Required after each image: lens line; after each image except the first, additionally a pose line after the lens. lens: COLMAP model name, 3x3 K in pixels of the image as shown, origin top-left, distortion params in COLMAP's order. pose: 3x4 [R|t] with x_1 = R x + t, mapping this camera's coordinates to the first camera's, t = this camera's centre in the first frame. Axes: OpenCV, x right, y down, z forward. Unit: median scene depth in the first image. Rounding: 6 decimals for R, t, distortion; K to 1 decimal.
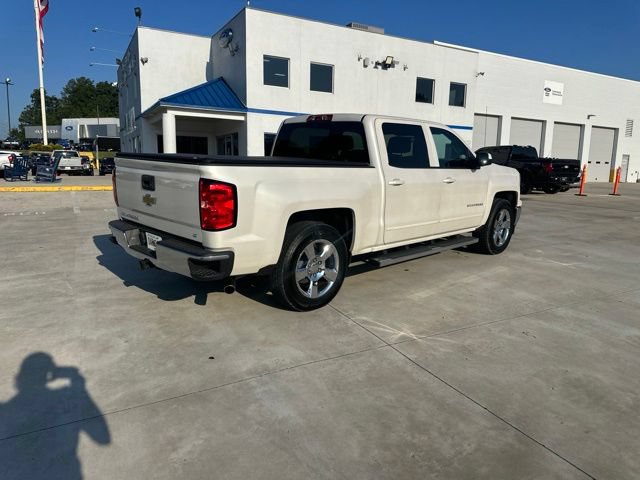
lens RADIAL K [[448.6, 0, 322.4], [0, 448.6, 237.3], [0, 0, 1]] dist [0.065315, -0.096136]
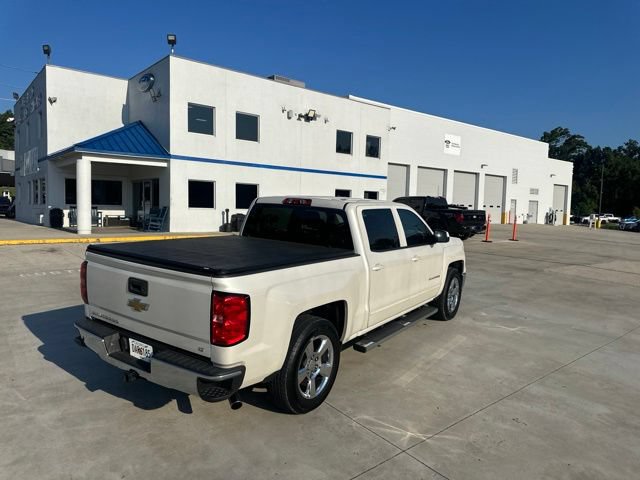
lens RADIAL K [[446.8, 0, 321.7], [0, 446.8, 234.9], [0, 0, 1]] dist [0.071398, -0.097629]
pose [[0.980417, -0.006557, 0.196824, -0.151144], [0.022968, 0.996432, -0.081214, -0.108512], [-0.195589, 0.084145, 0.977069, 0.015674]]
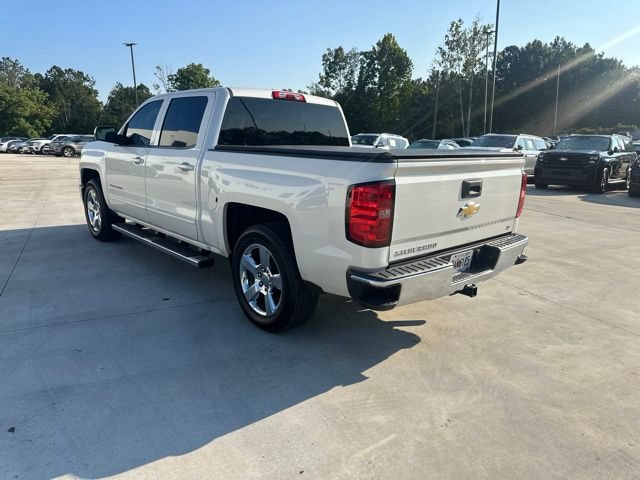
lens RADIAL K [[448.6, 0, 322.4], [0, 448.6, 237.3], [0, 0, 1]] dist [0.065315, -0.096136]
pose [[0.025848, -0.243078, 0.969662, -0.902895], [0.159114, 0.958621, 0.236069, -0.204659], [-0.986922, 0.148185, 0.063456, 0.932372]]
